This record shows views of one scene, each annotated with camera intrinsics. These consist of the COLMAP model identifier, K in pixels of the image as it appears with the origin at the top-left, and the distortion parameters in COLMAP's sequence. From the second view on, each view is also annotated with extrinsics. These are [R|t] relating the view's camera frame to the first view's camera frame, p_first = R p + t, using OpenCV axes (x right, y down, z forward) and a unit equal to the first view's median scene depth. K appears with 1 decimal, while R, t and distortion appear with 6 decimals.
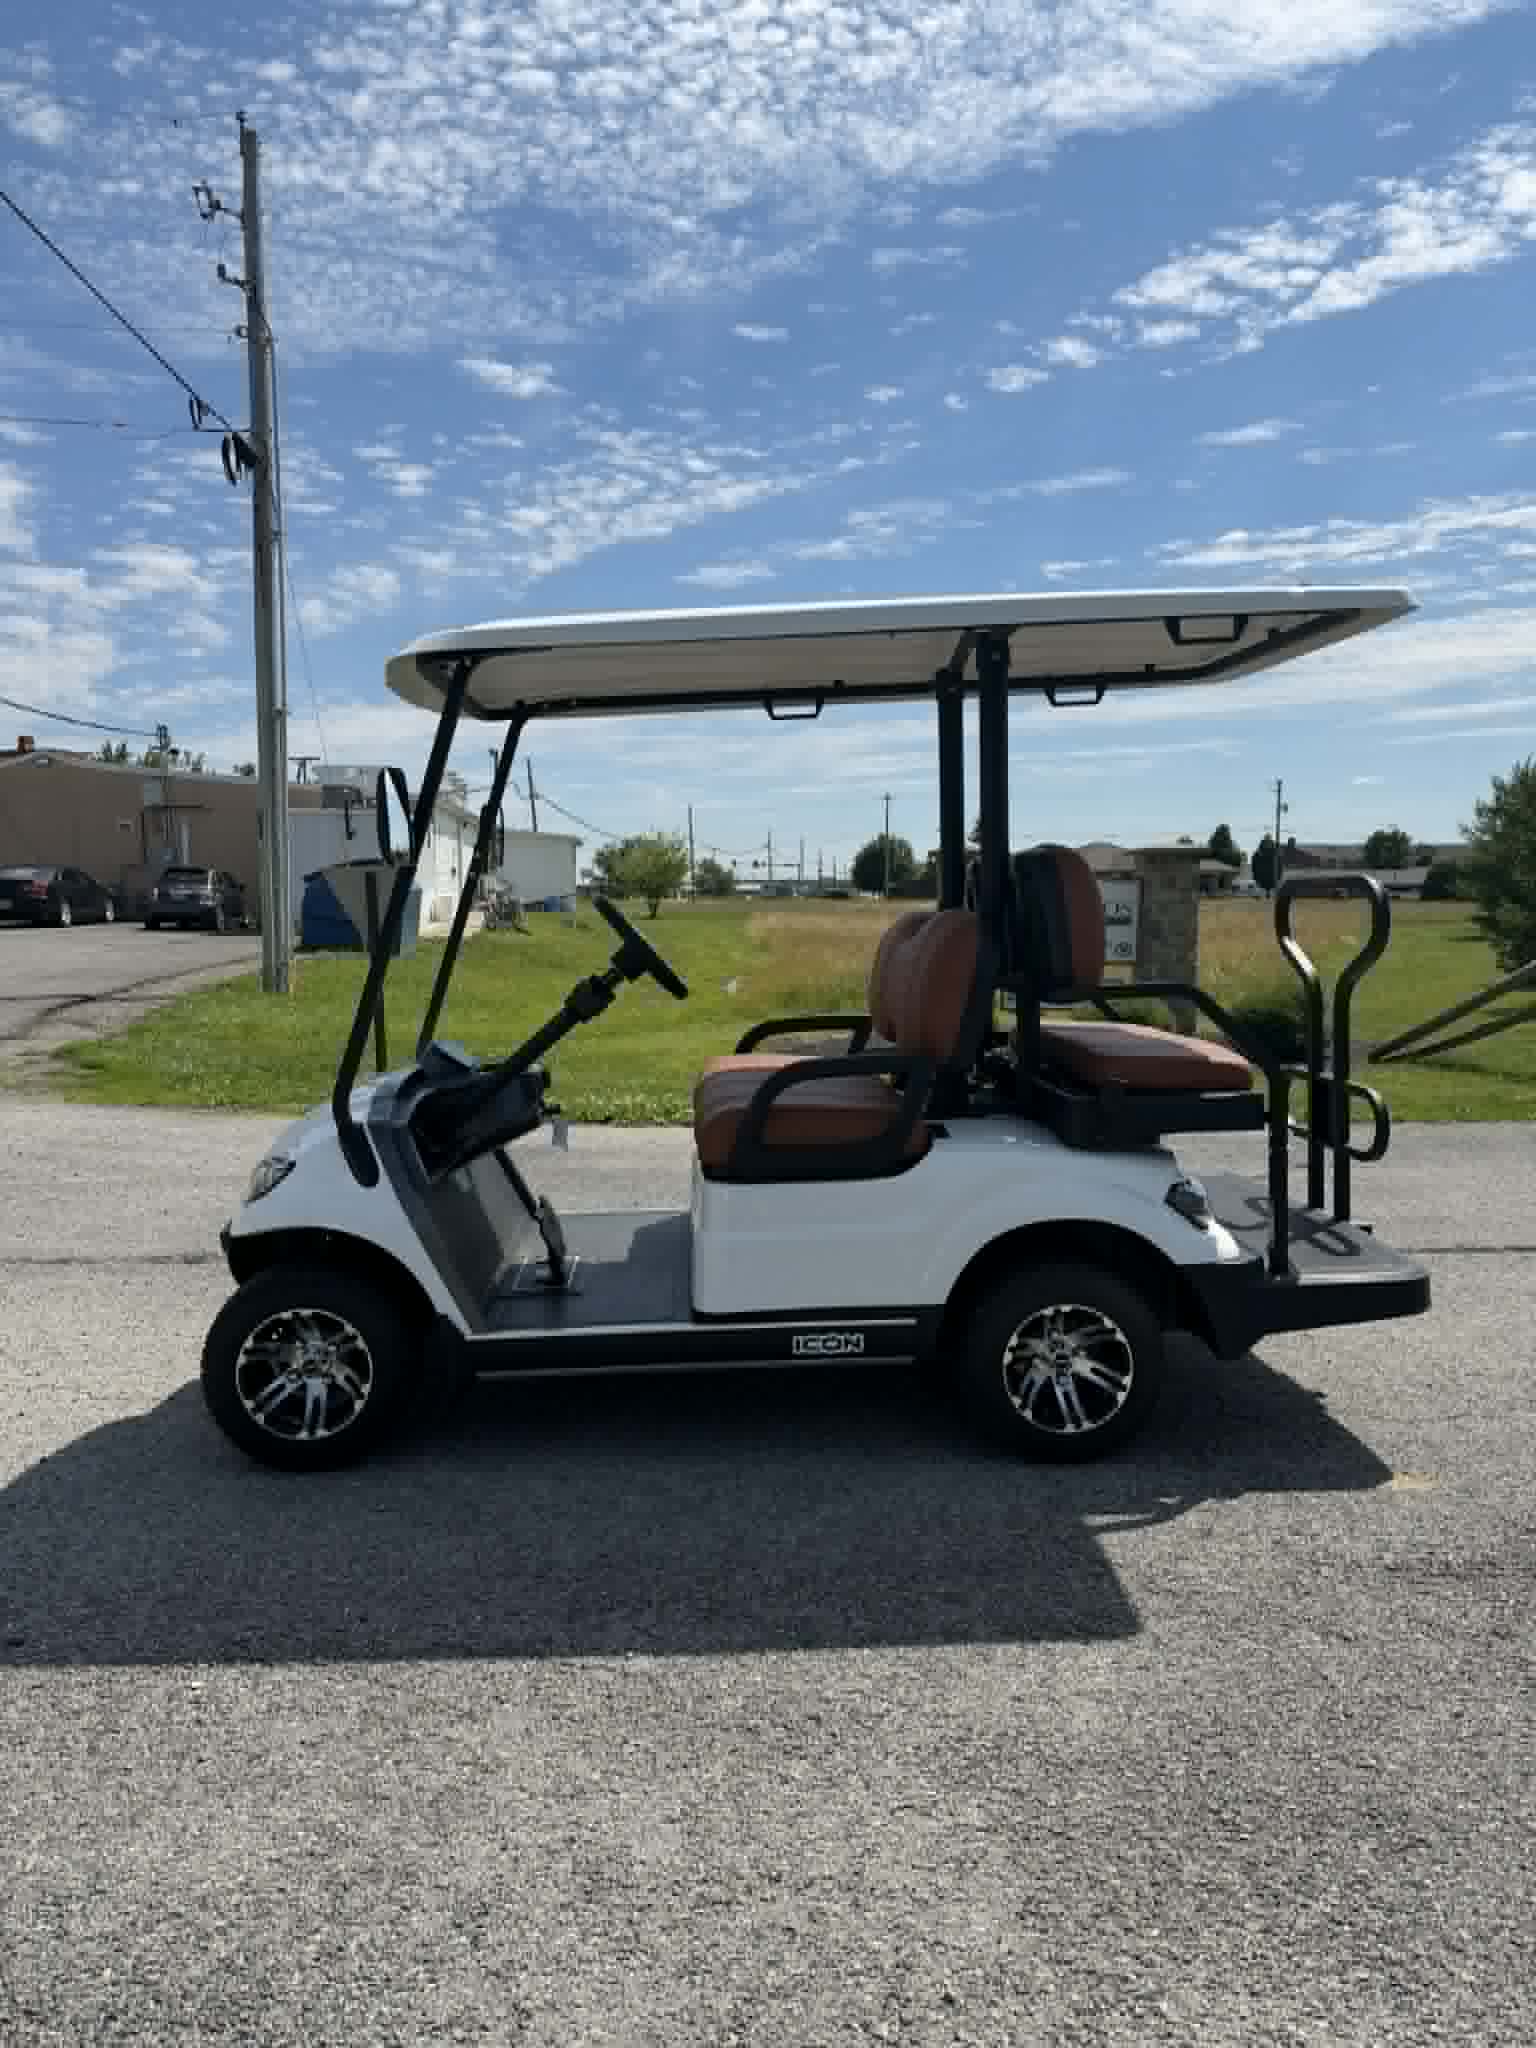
lens RADIAL K [[1466.3, 0, 758.1], [0, 1466.3, 1011.8], [0, 0, 1]] dist [0.006783, -0.017145]
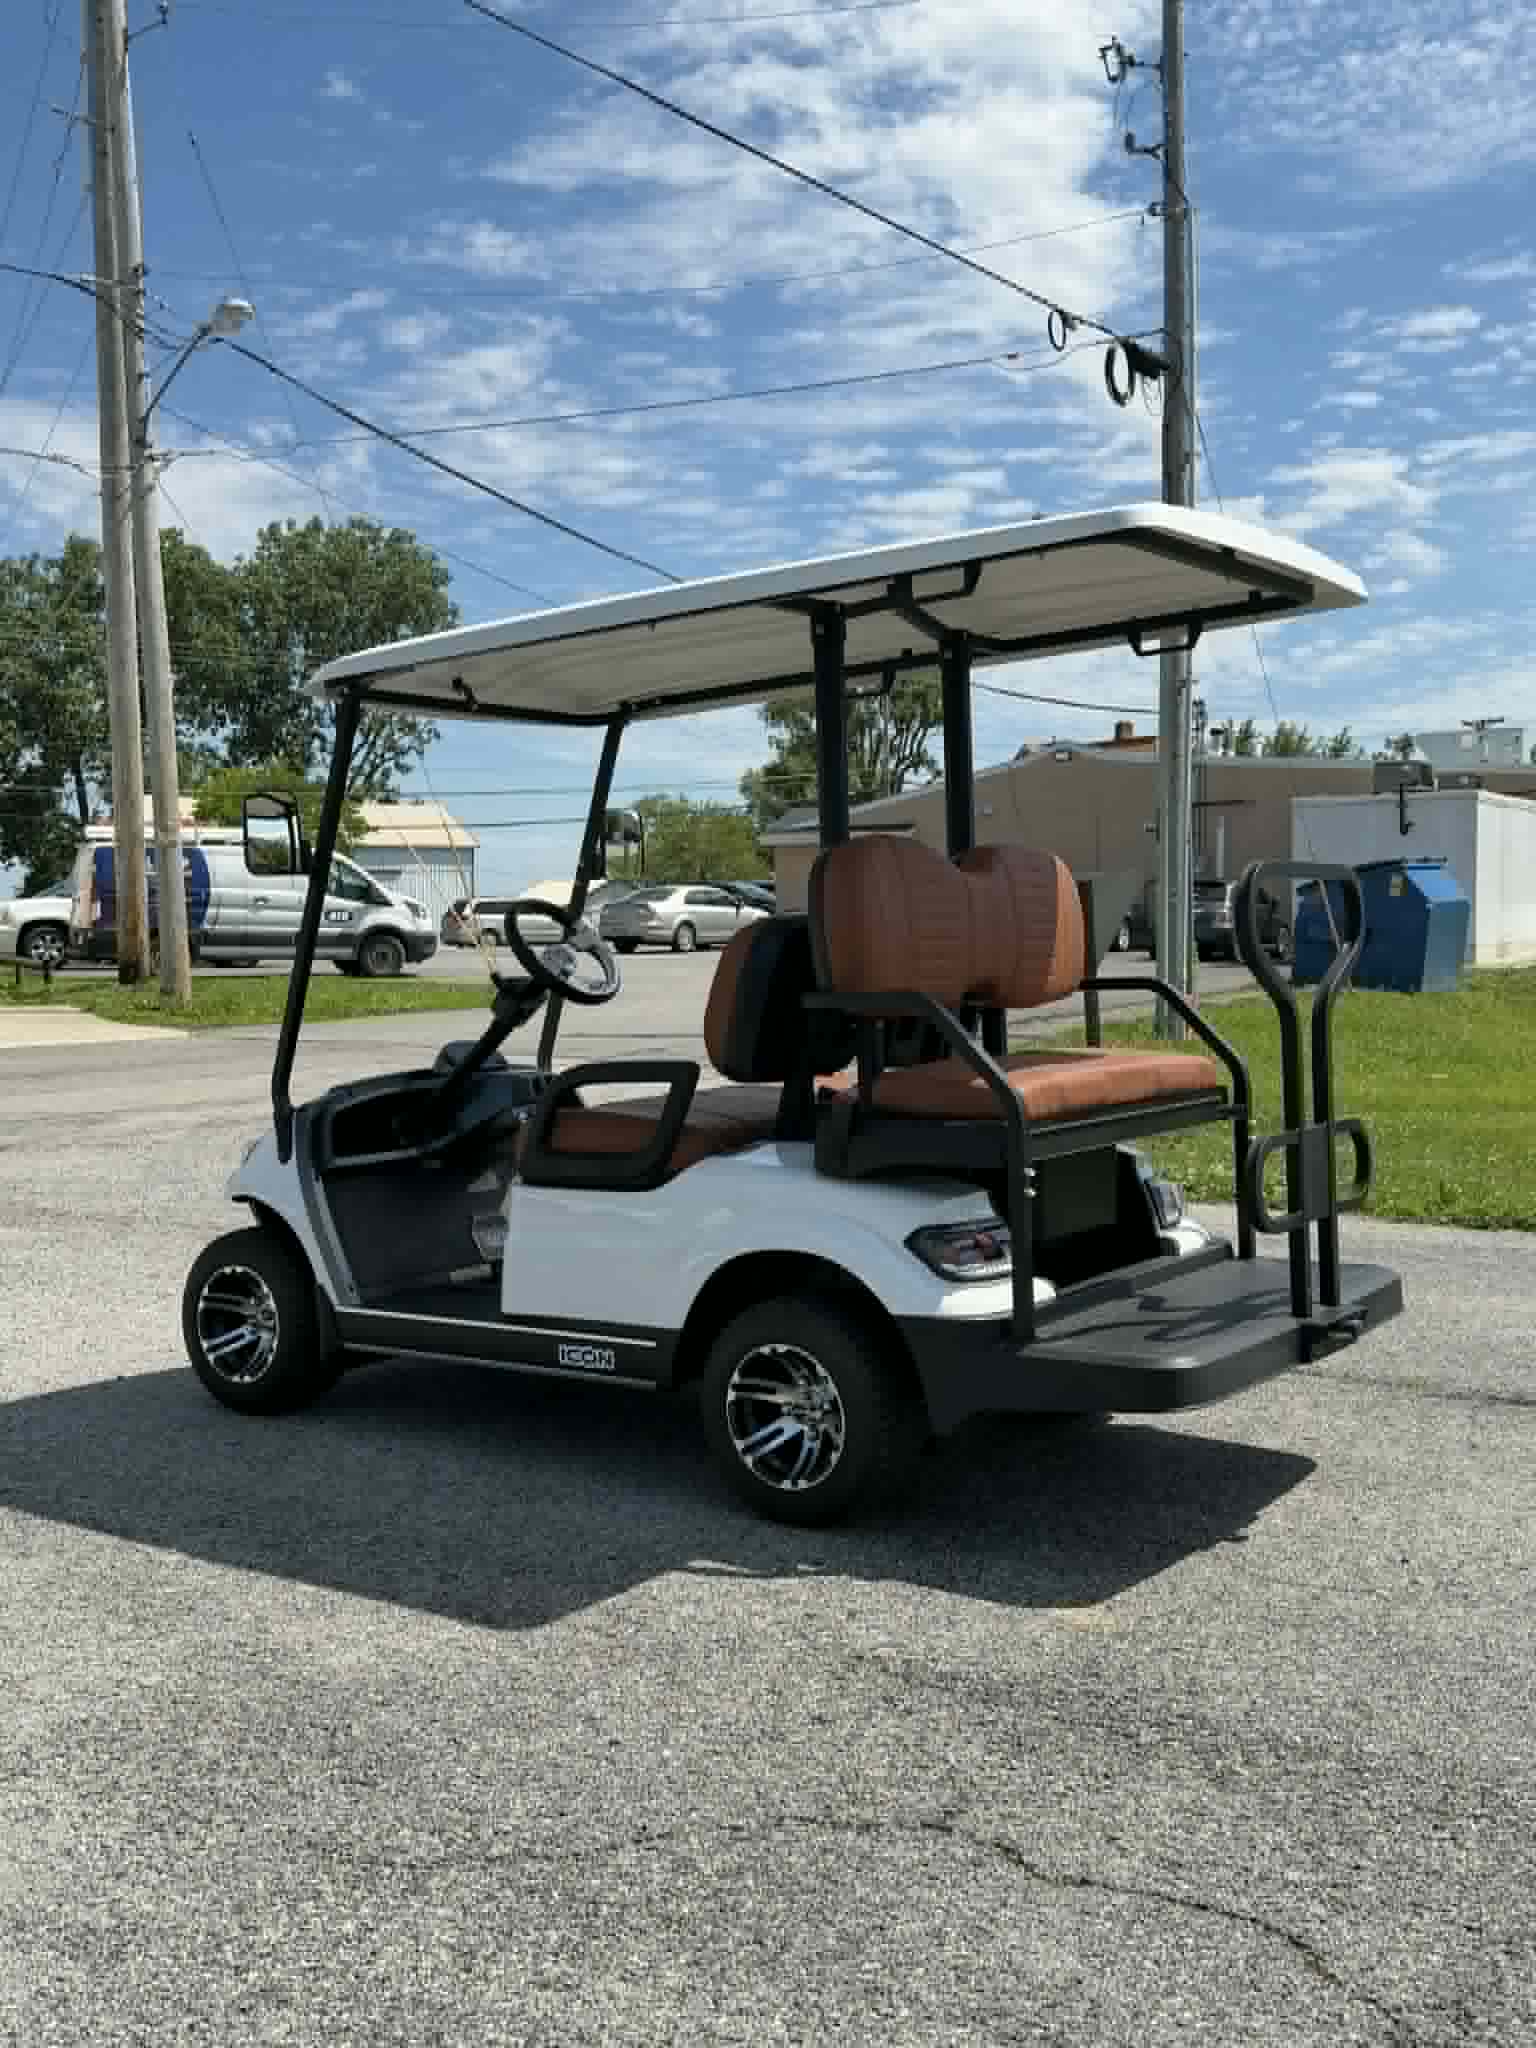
lens RADIAL K [[2052.6, 0, 761.1], [0, 2052.6, 1026.0], [0, 0, 1]] dist [0.023696, 0.000000]
pose [[0.782480, 0.021304, -0.622312, 0.228149], [-0.037547, 0.999210, -0.013005, 0.004817], [0.621543, 0.033542, 0.782661, -0.000347]]
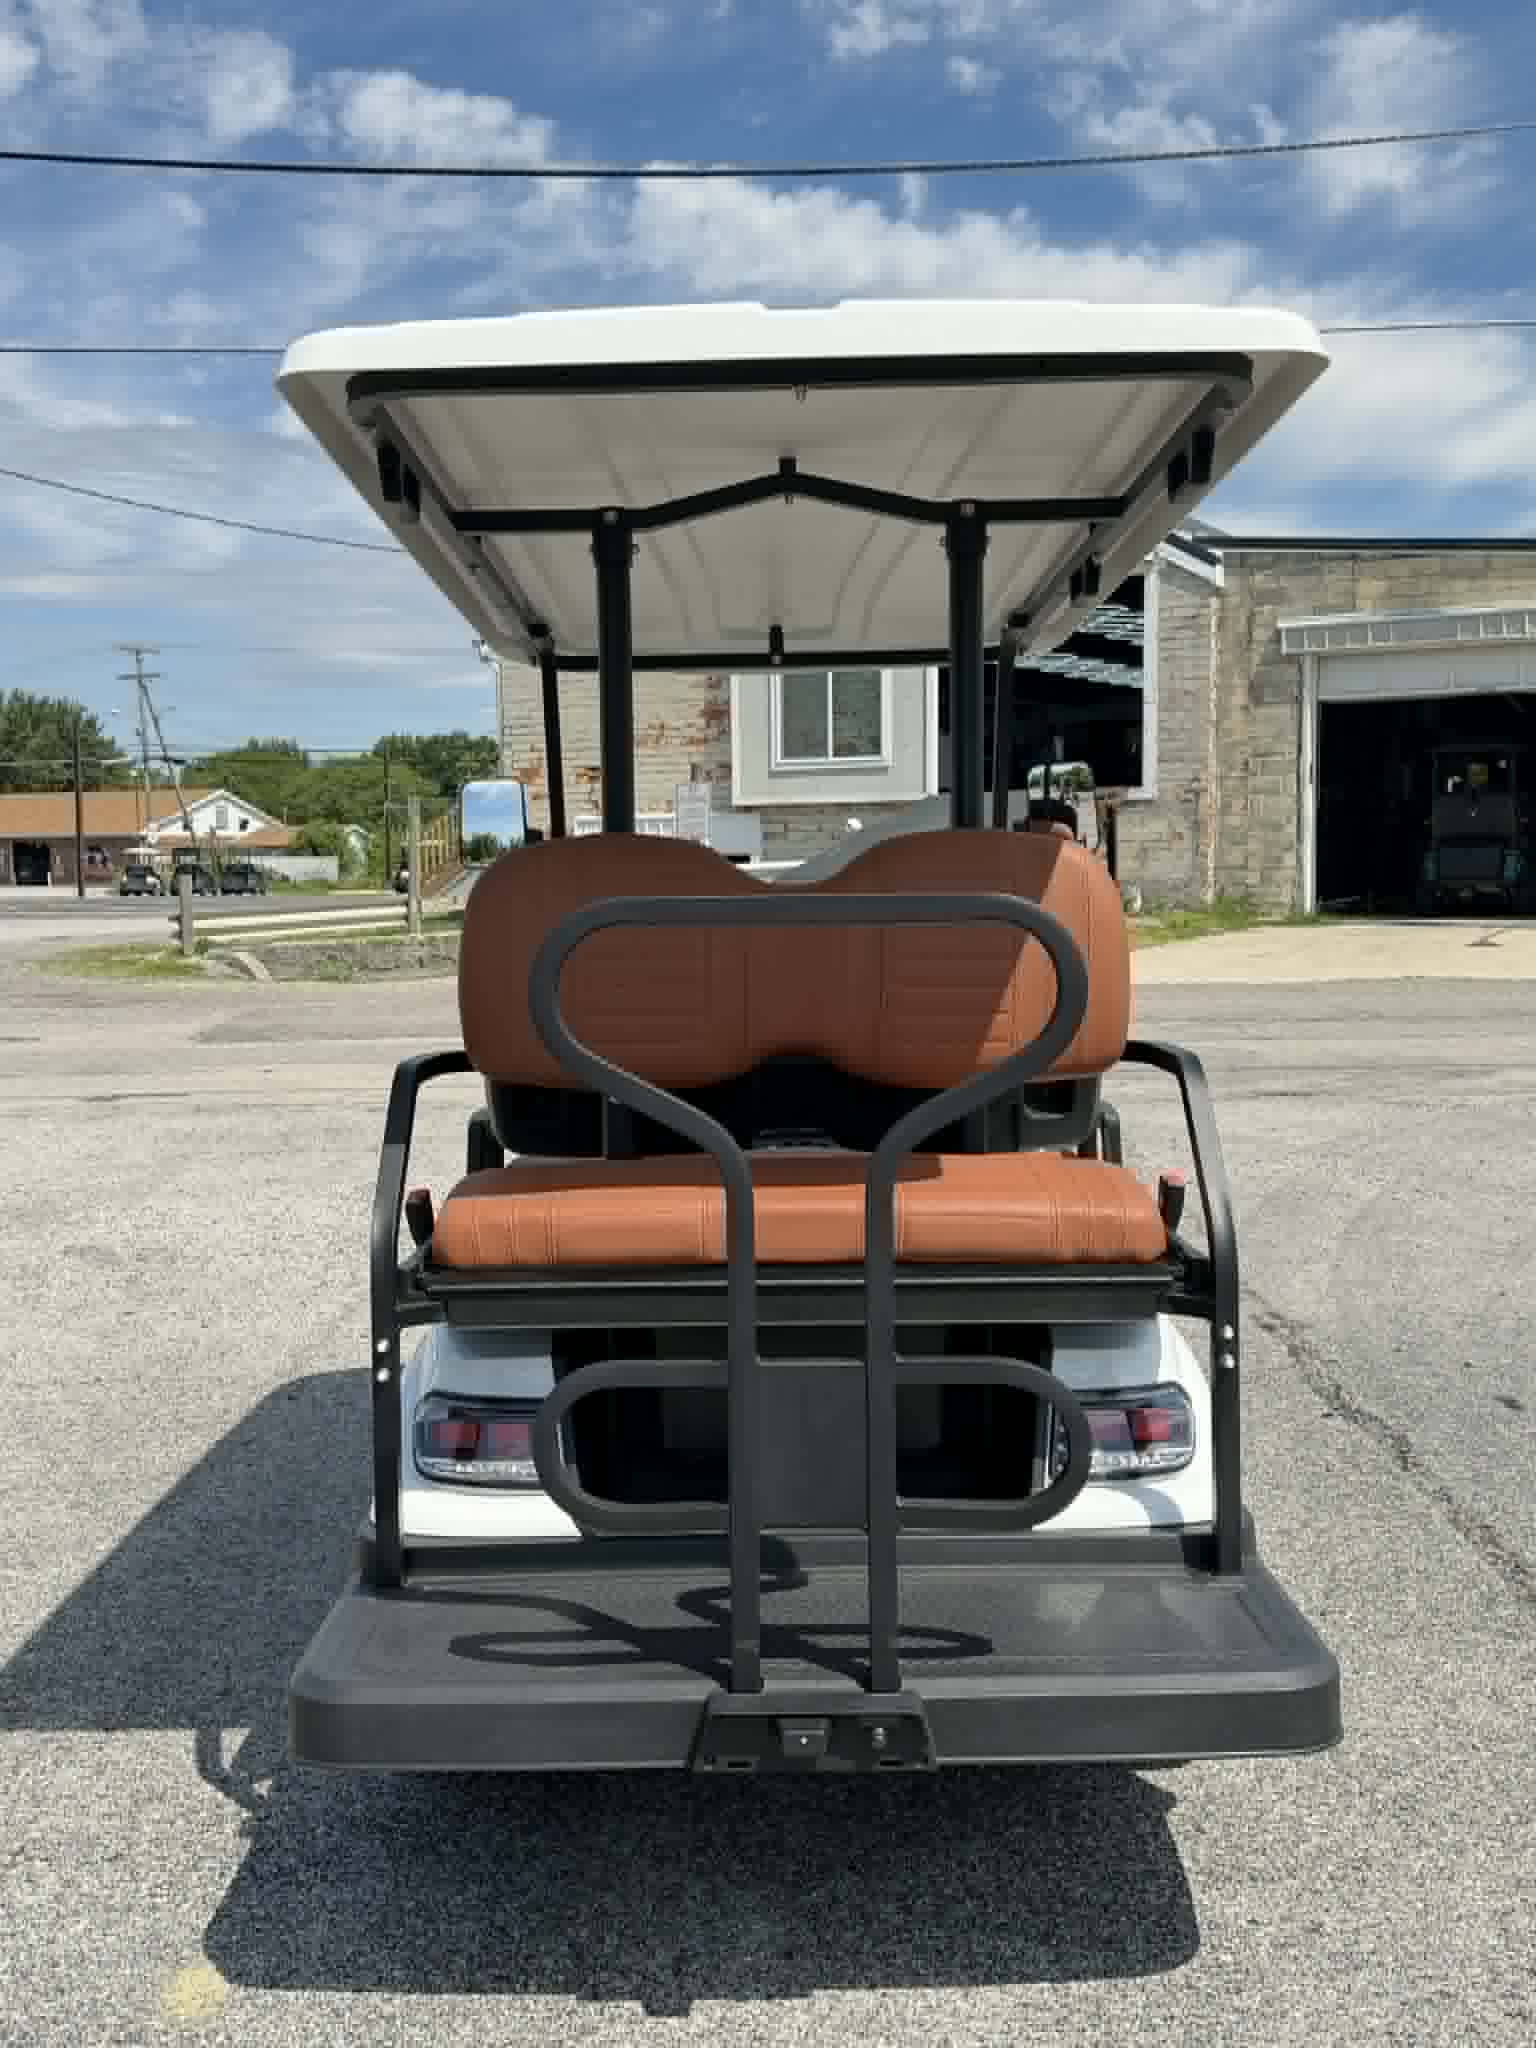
lens RADIAL K [[2052.6, 0, 760.0], [0, 2052.6, 1024.1], [0, 0, 1]] dist [0.023696, 0.000000]
pose [[-0.054408, 0.089144, -0.994532, 0.269037], [-0.063871, 0.993657, 0.092559, -0.029681], [0.996474, 0.068557, -0.048369, 0.279506]]
